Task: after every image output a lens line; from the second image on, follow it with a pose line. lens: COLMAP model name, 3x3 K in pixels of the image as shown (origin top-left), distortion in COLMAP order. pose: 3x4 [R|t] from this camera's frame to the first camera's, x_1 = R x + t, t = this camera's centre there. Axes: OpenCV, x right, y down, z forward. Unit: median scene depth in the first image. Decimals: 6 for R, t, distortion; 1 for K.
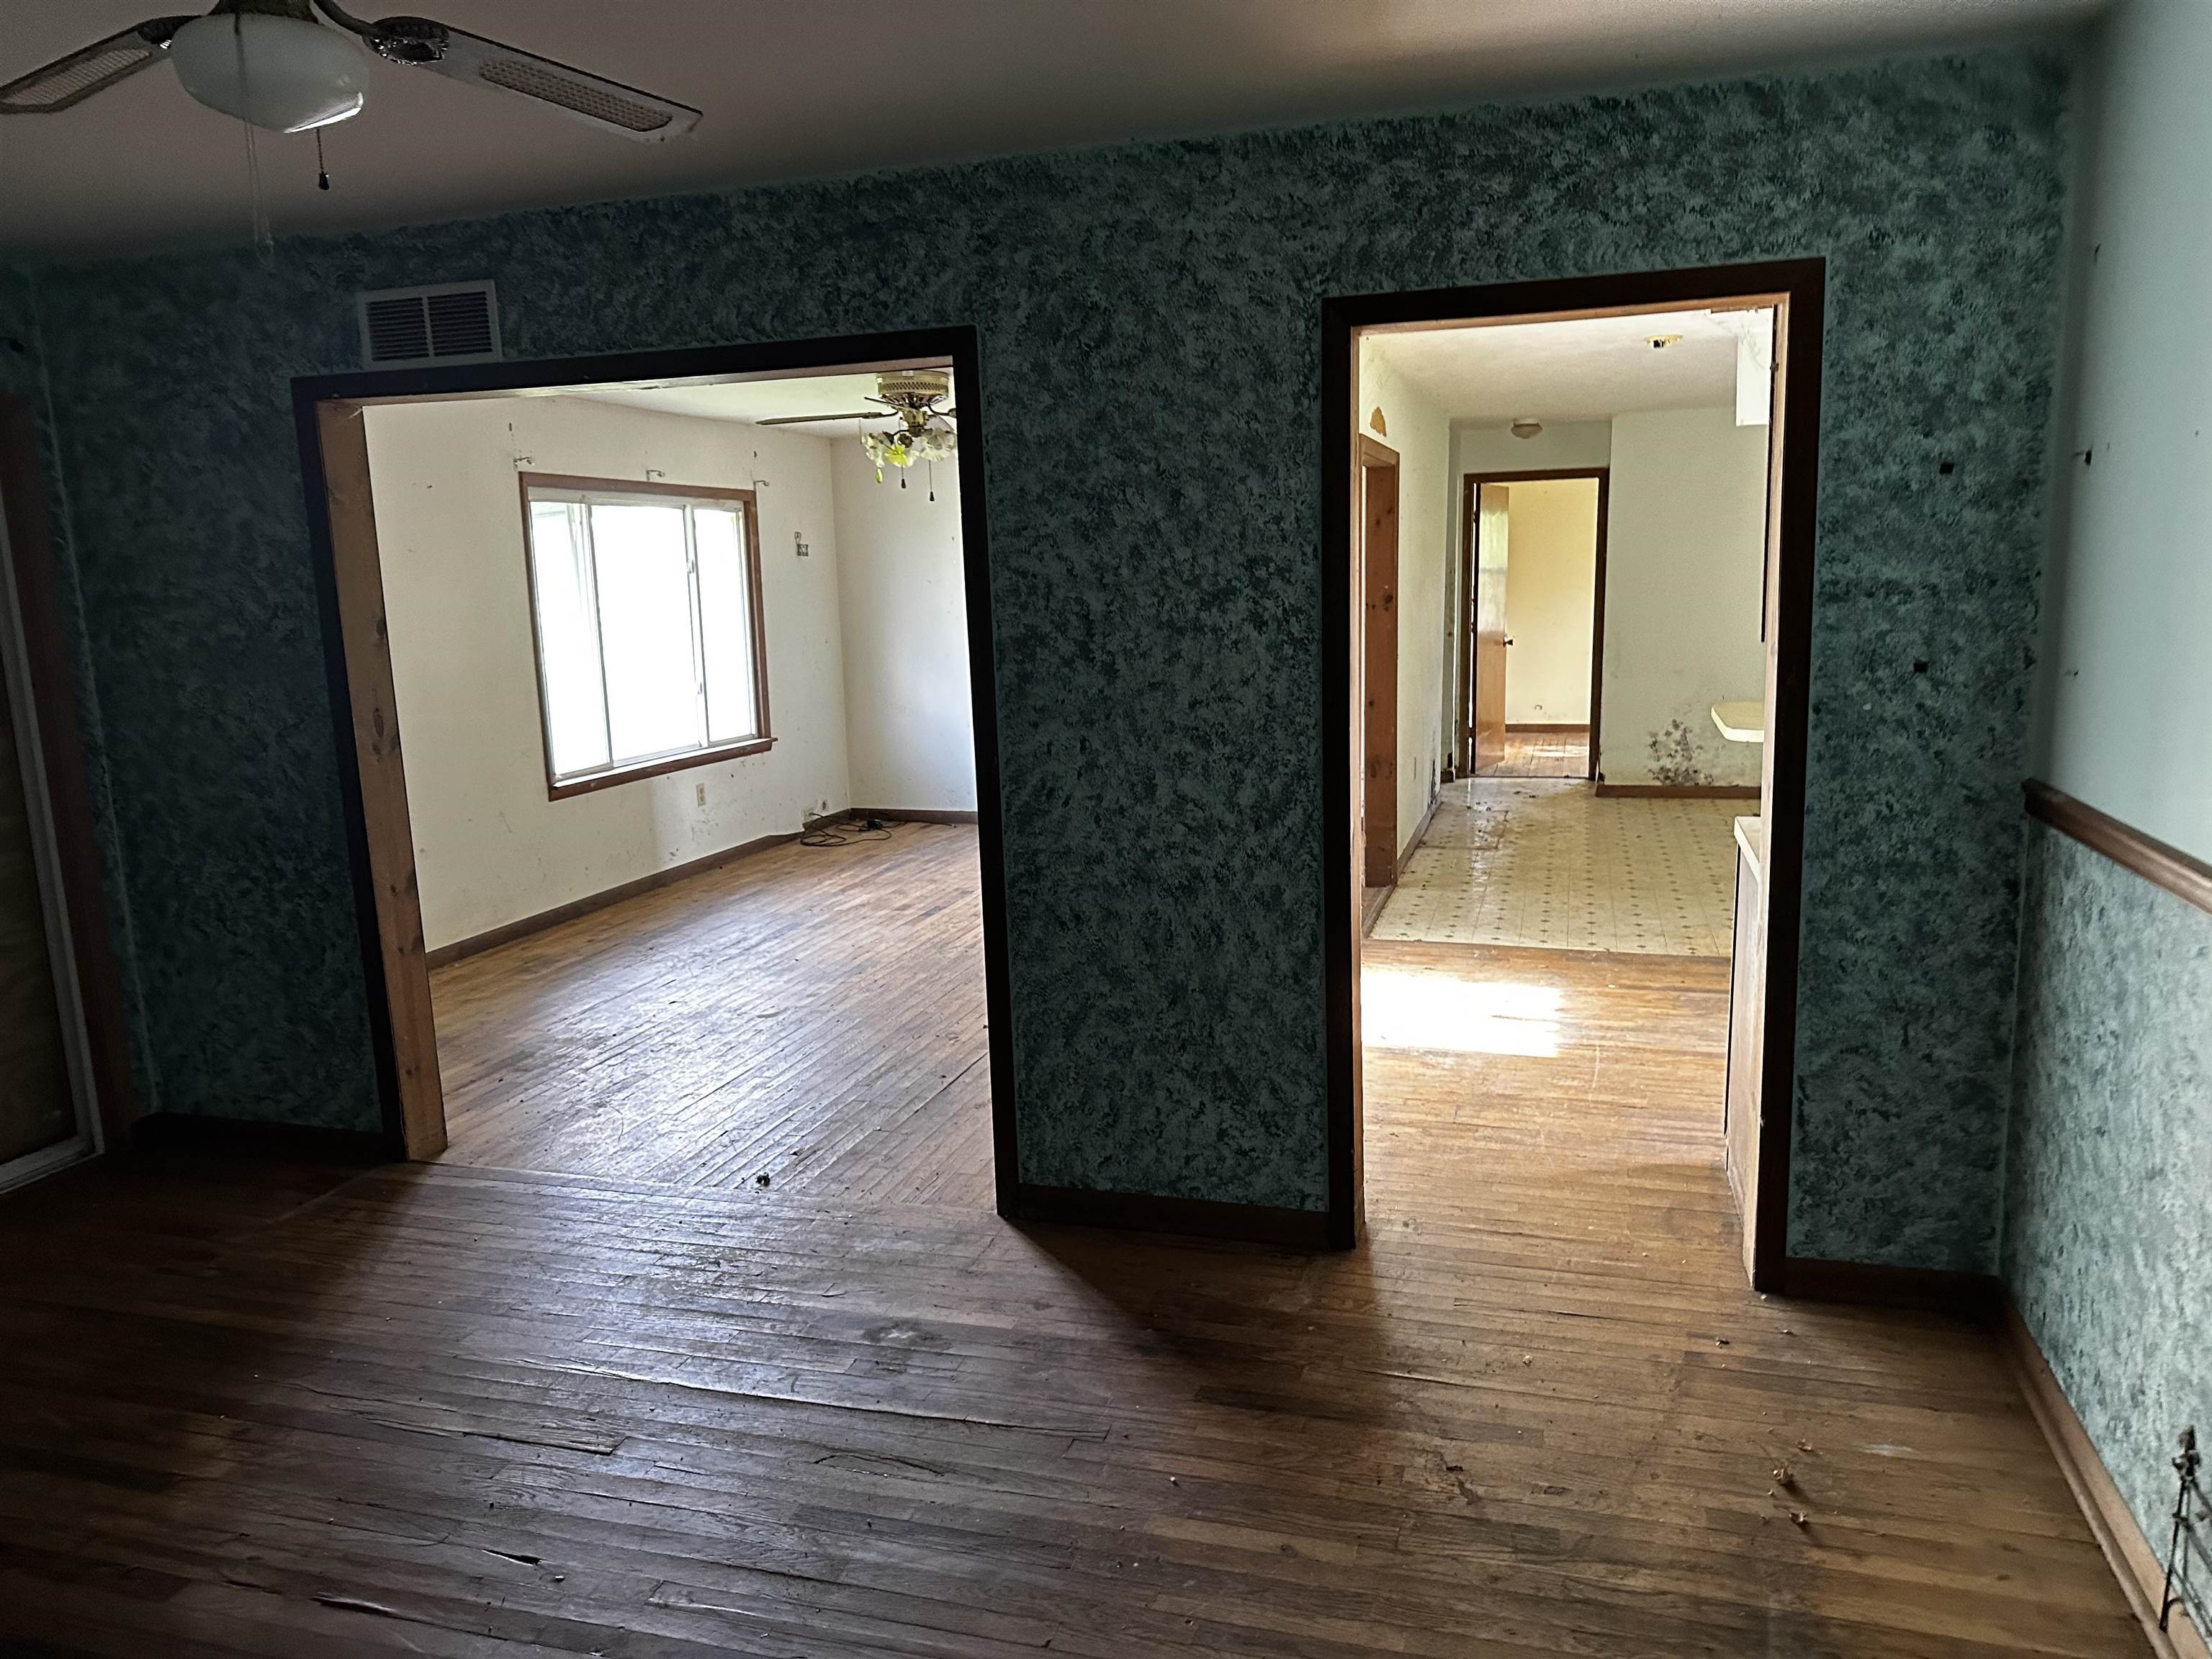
lens RADIAL K [[1522.9, 0, 1114.0], [0, 1522.9, 843.9], [0, 0, 1]] dist [0.118330, 0.000569]
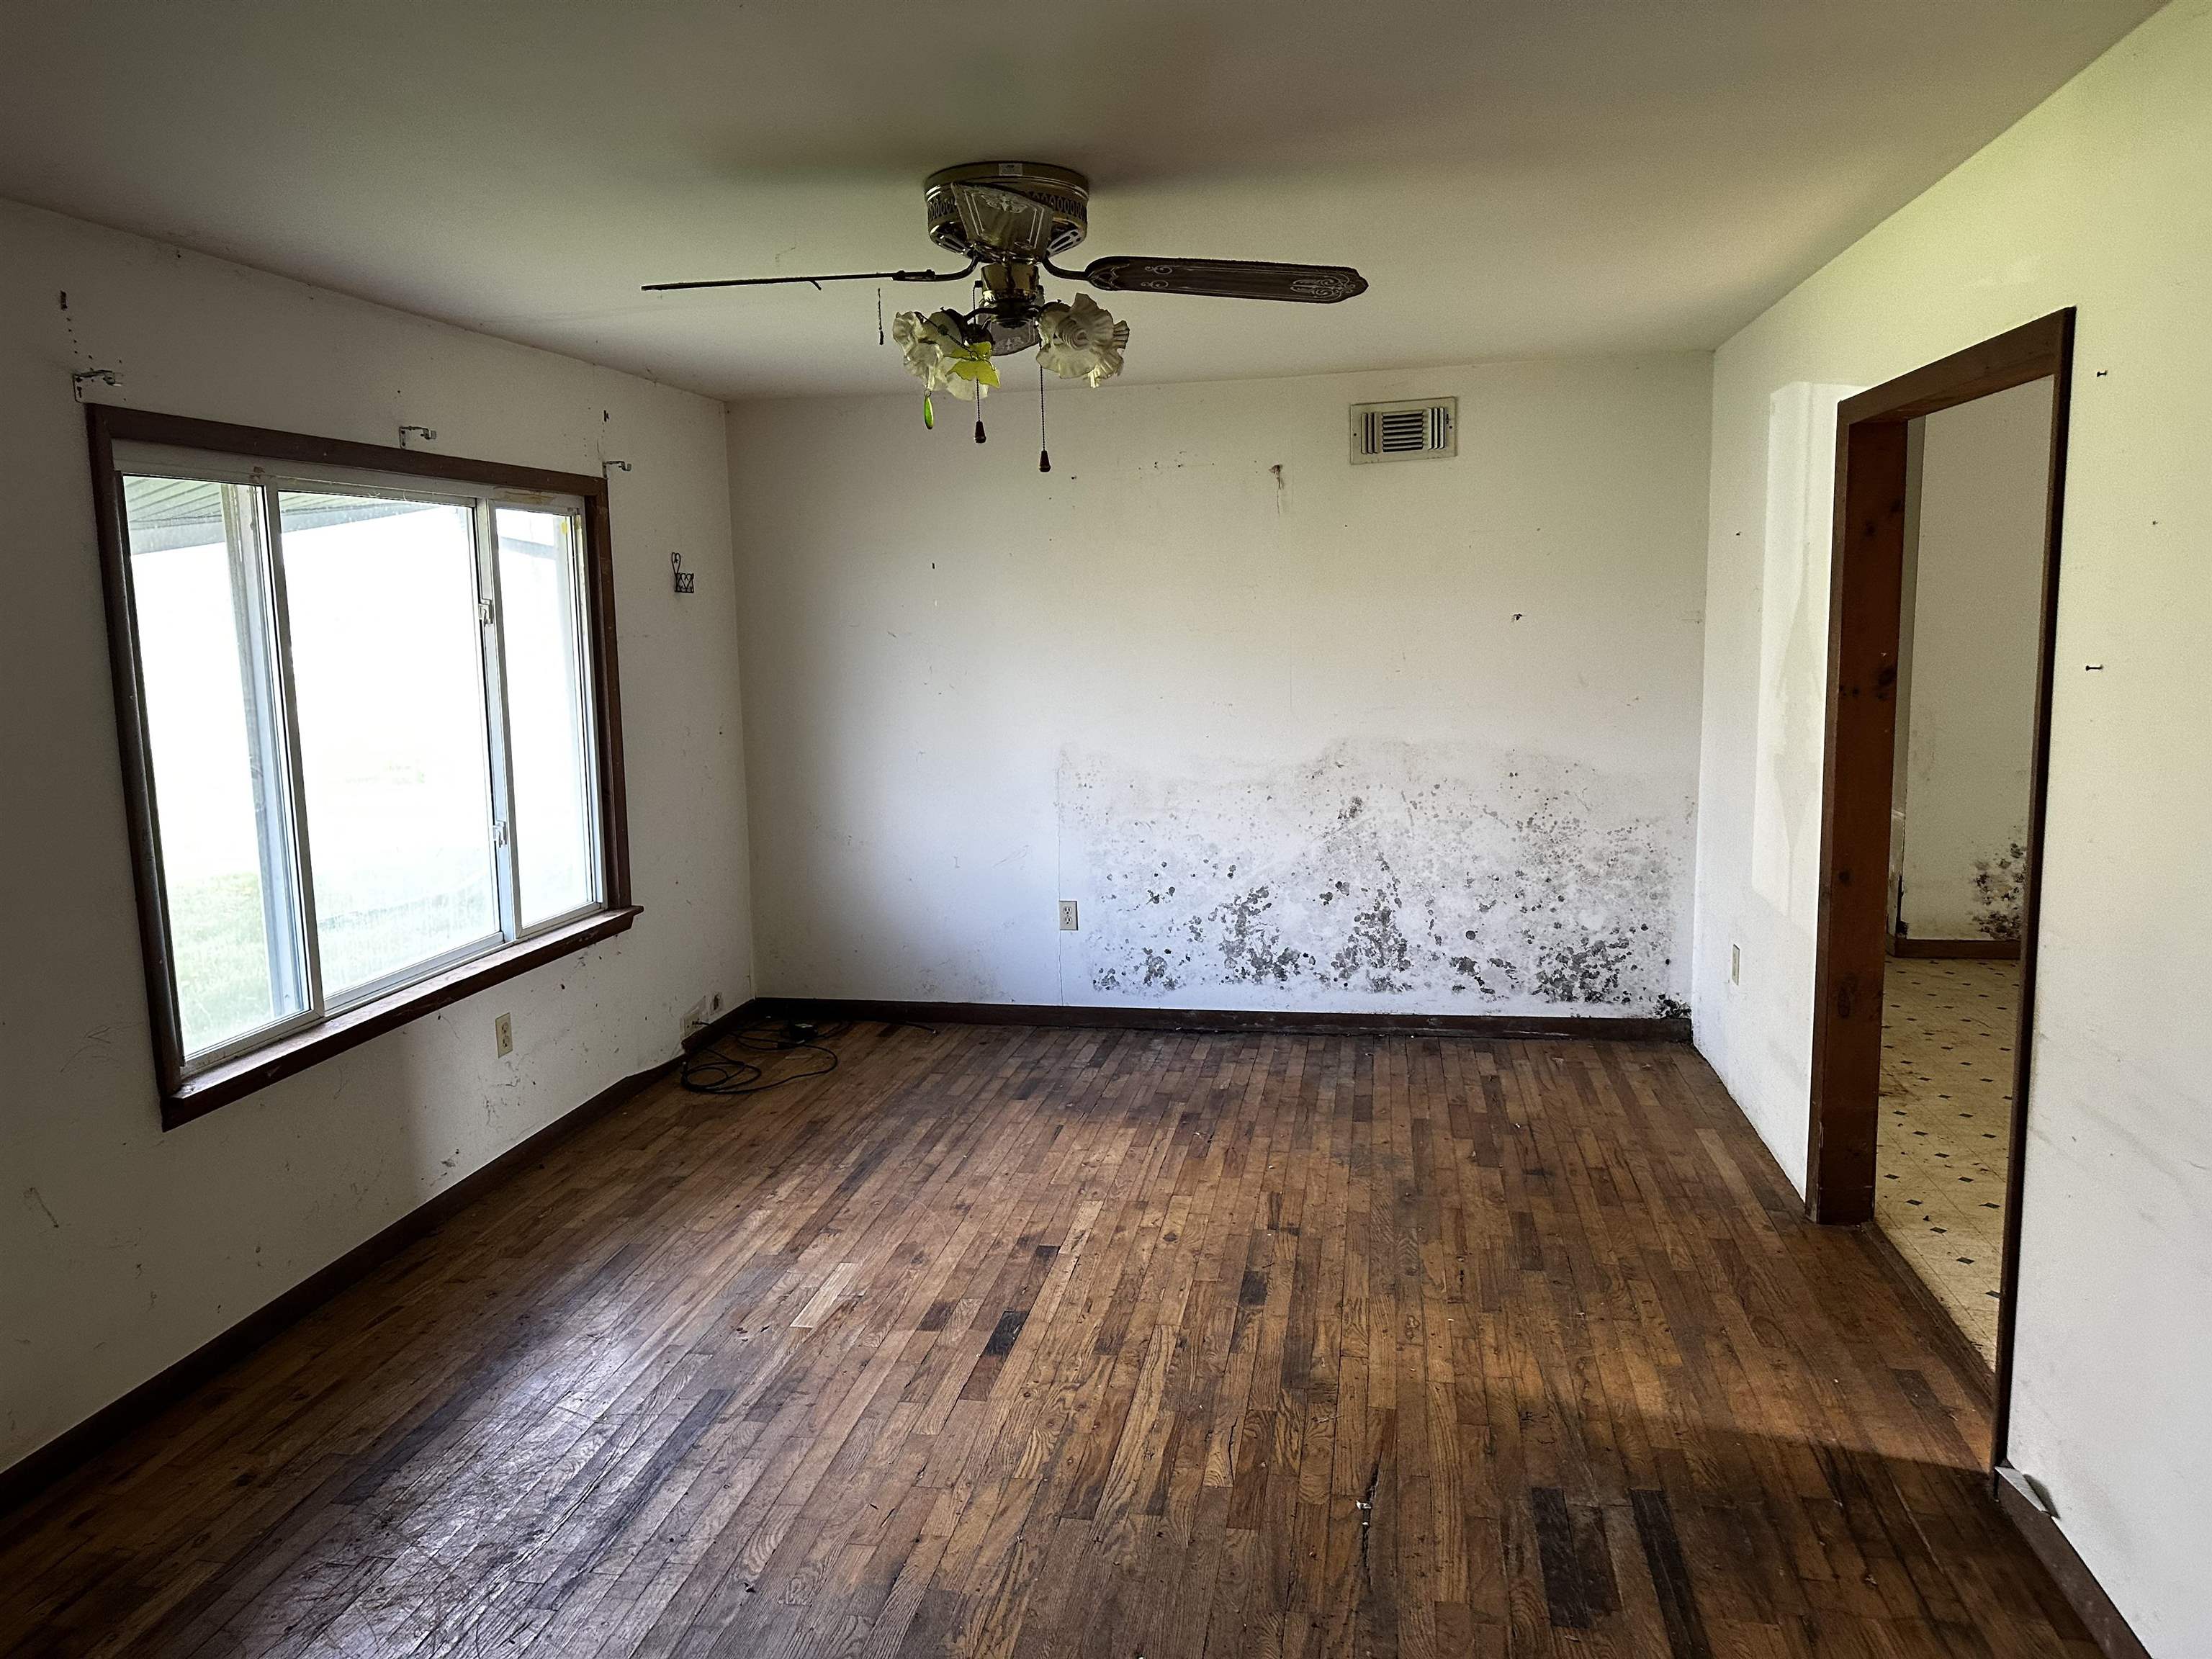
lens RADIAL K [[1566.2, 0, 1106.0], [0, 1566.2, 829.5], [0, 0, 1]] dist [0.094248, -0.140143]
pose [[0.994600, -0.011328, 0.103159, -0.117924], [0.015273, 0.999179, -0.037535, -0.080174], [-0.102649, 0.038907, 0.993956, 0.432337]]
